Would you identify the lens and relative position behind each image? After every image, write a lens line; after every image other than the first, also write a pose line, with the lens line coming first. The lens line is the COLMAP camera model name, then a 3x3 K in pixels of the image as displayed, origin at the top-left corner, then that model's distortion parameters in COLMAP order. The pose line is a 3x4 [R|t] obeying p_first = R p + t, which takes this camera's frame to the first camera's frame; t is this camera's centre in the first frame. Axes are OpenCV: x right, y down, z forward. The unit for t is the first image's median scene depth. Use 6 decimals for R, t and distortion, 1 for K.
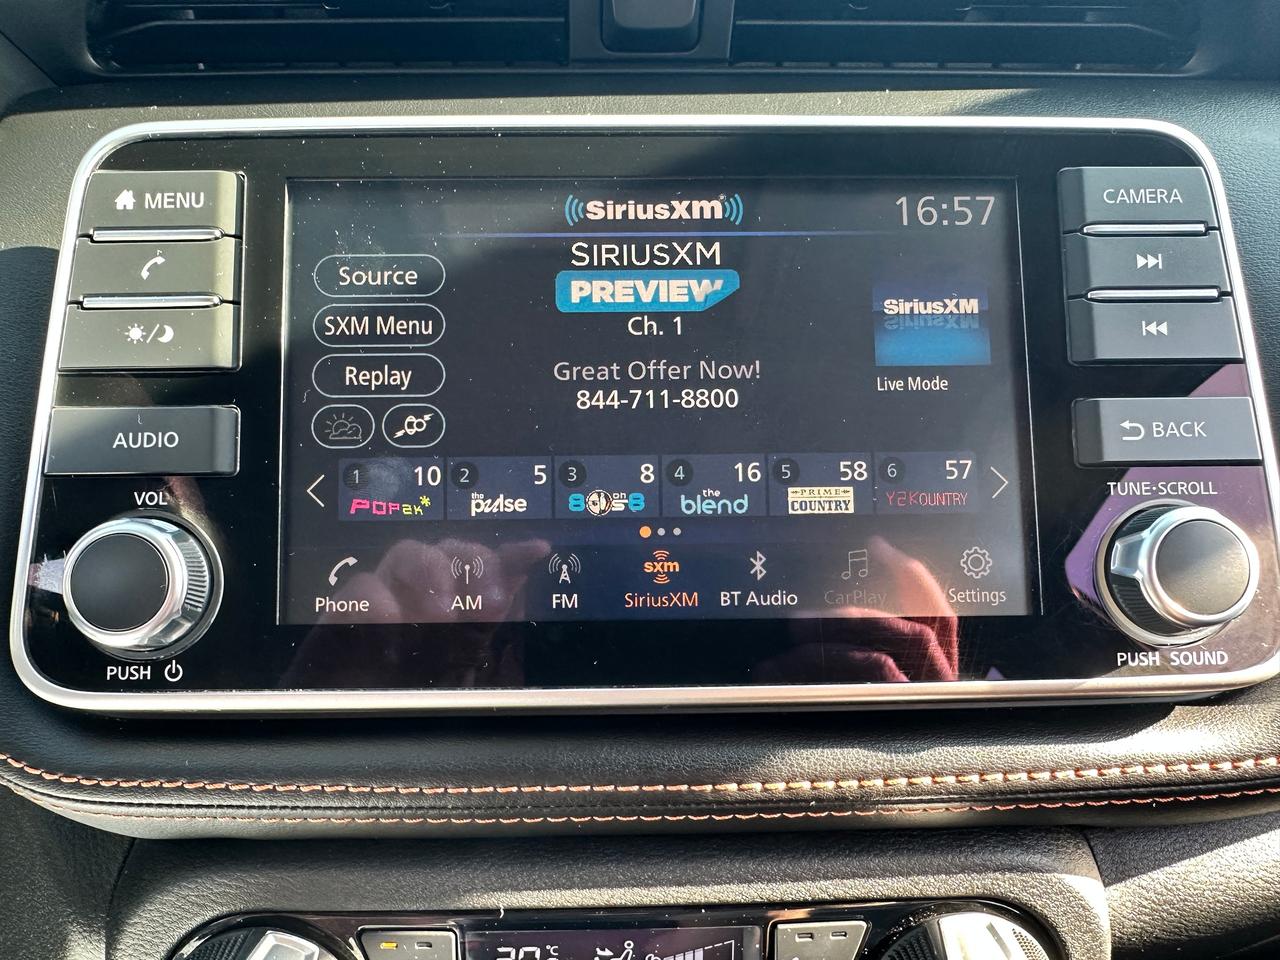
lens RADIAL K [[900.1, 0, 638.4], [0, 900.1, 487.4], [0, 0, 1]] dist [-0.010282, 0.003247]
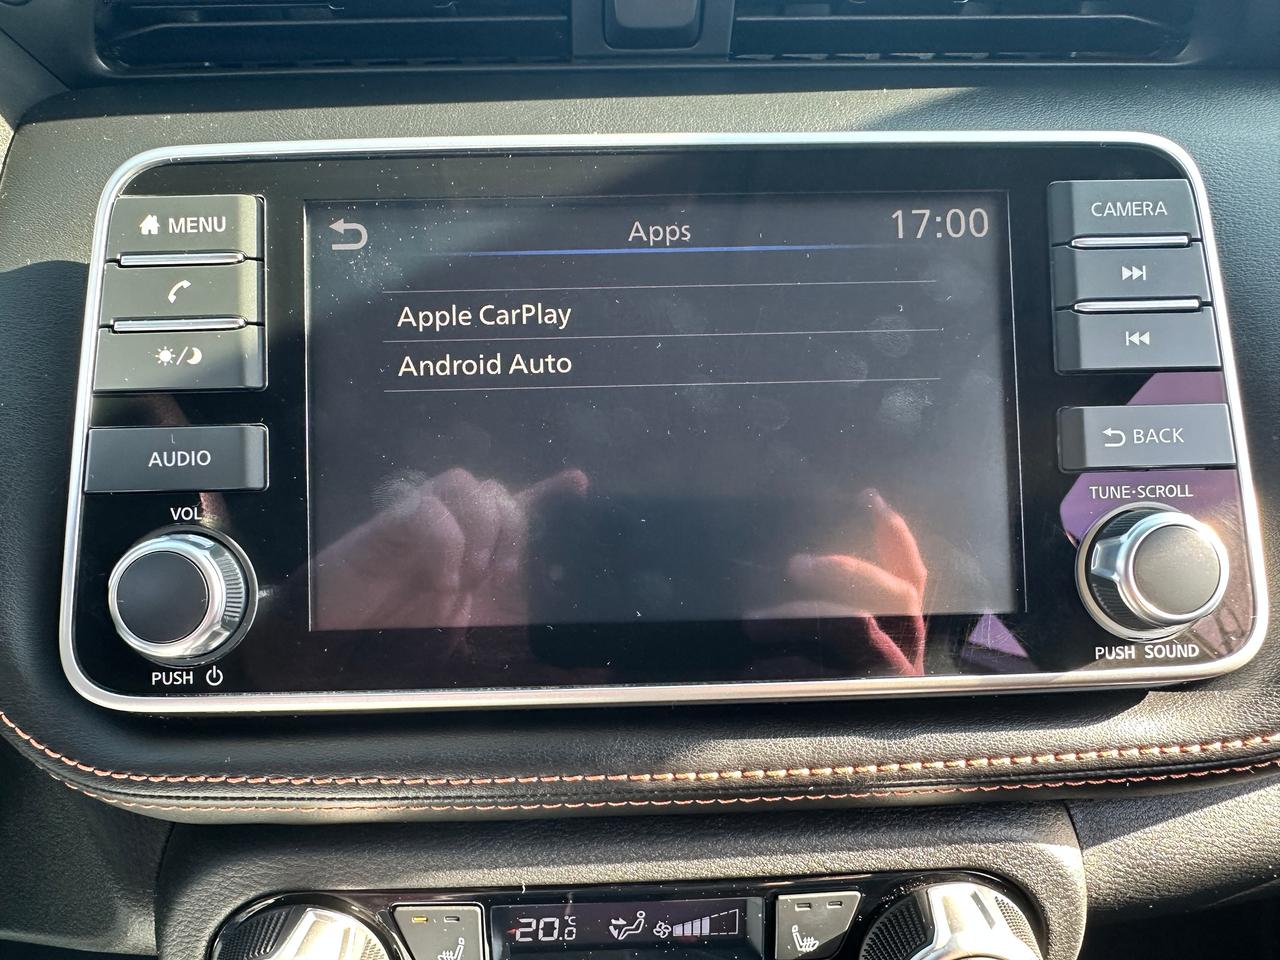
lens RADIAL K [[900.1, 0, 641.7], [0, 900.1, 475.3], [0, 0, 1]] dist [-0.010282, 0.003247]
pose [[0.999948, -0.009055, 0.004774, -0.010760], [0.008784, 0.998500, 0.054037, -0.081028], [-0.005256, -0.053992, 0.998528, -0.053946]]
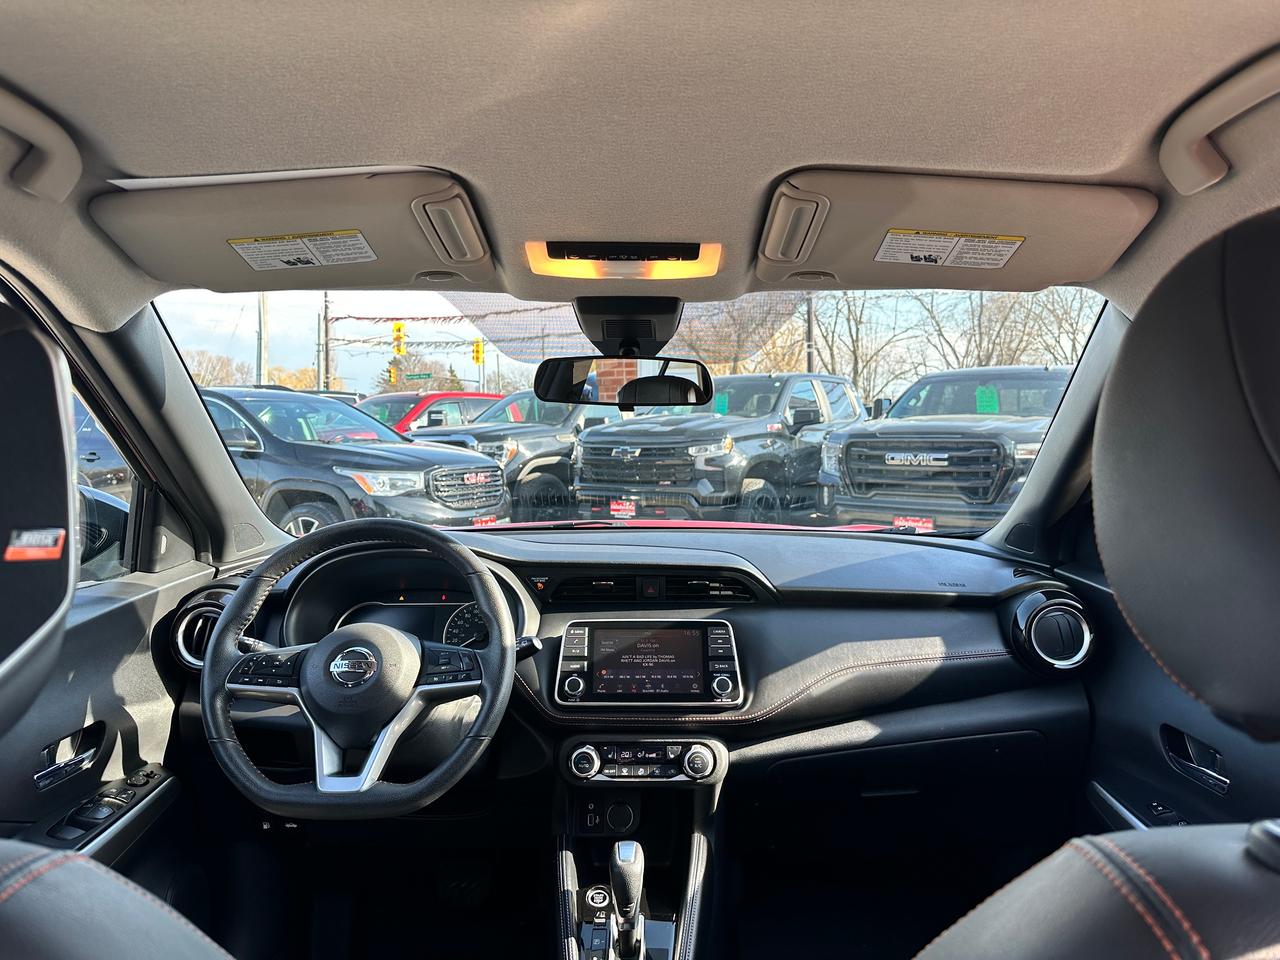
lens RADIAL K [[900.1, 0, 642.2], [0, 900.1, 481.2], [0, 0, 1]] dist [-0.010282, 0.003247]
pose [[0.999991, -0.002772, -0.003058, 0.007238], [0.001735, 0.954625, -0.297805, 0.659956], [0.003744, 0.297797, 0.954622, -6.091152]]
